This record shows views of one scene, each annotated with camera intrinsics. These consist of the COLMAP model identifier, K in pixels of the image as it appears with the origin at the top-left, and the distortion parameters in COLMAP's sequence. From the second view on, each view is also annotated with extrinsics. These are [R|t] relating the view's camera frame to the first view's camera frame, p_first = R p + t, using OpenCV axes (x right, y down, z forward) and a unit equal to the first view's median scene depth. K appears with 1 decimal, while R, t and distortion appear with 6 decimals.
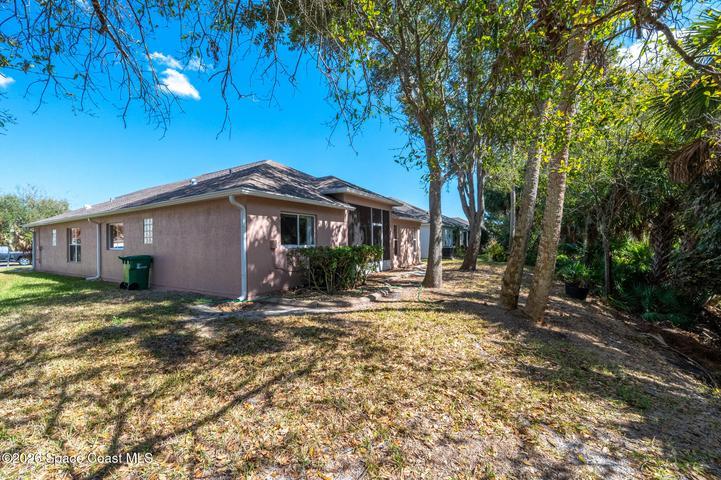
lens RADIAL K [[289.6, 0, 363.0], [0, 289.6, 240.3], [0, 0, 1]] dist [-0.015795, 0.000260]
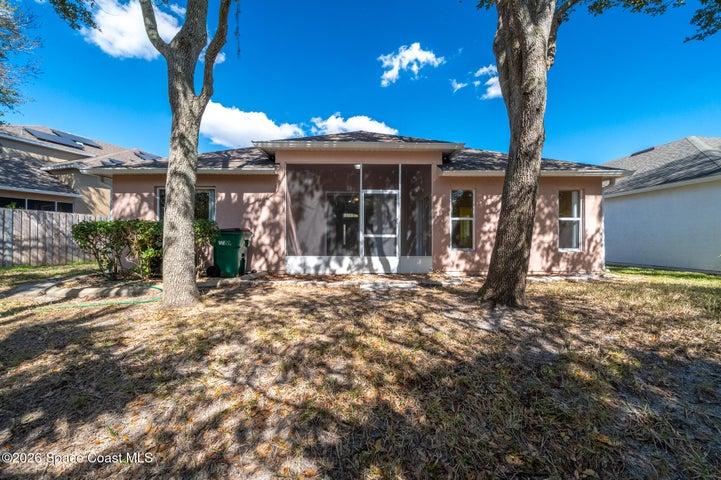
lens RADIAL K [[289.6, 0, 361.2], [0, 289.6, 241.7], [0, 0, 1]] dist [-0.015795, 0.000260]
pose [[0.510552, 0.019915, -0.859616, 0.652306], [-0.006519, 0.999793, 0.019291, 0.042376], [0.859822, -0.004245, 0.510576, 0.837275]]
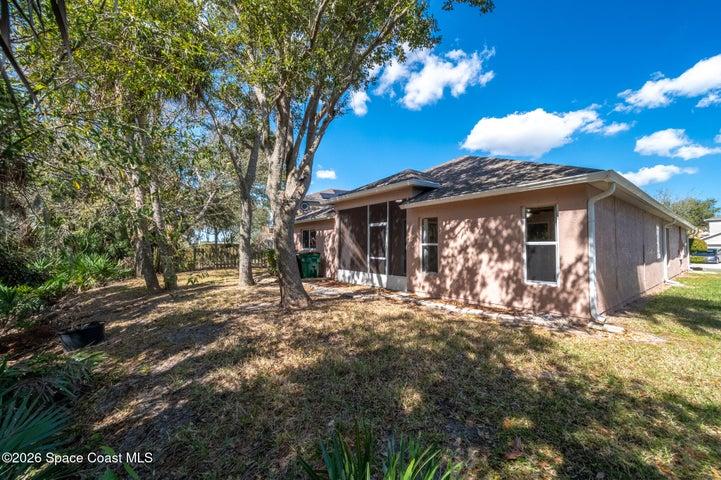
lens RADIAL K [[289.6, 0, 362.0], [0, 289.6, 236.6], [0, 0, 1]] dist [-0.015795, 0.000260]
pose [[-0.369034, -0.026527, -0.929037, 0.952647], [0.001454, 0.999575, -0.029118, -0.000464], [0.929415, -0.012097, -0.368838, 1.542626]]
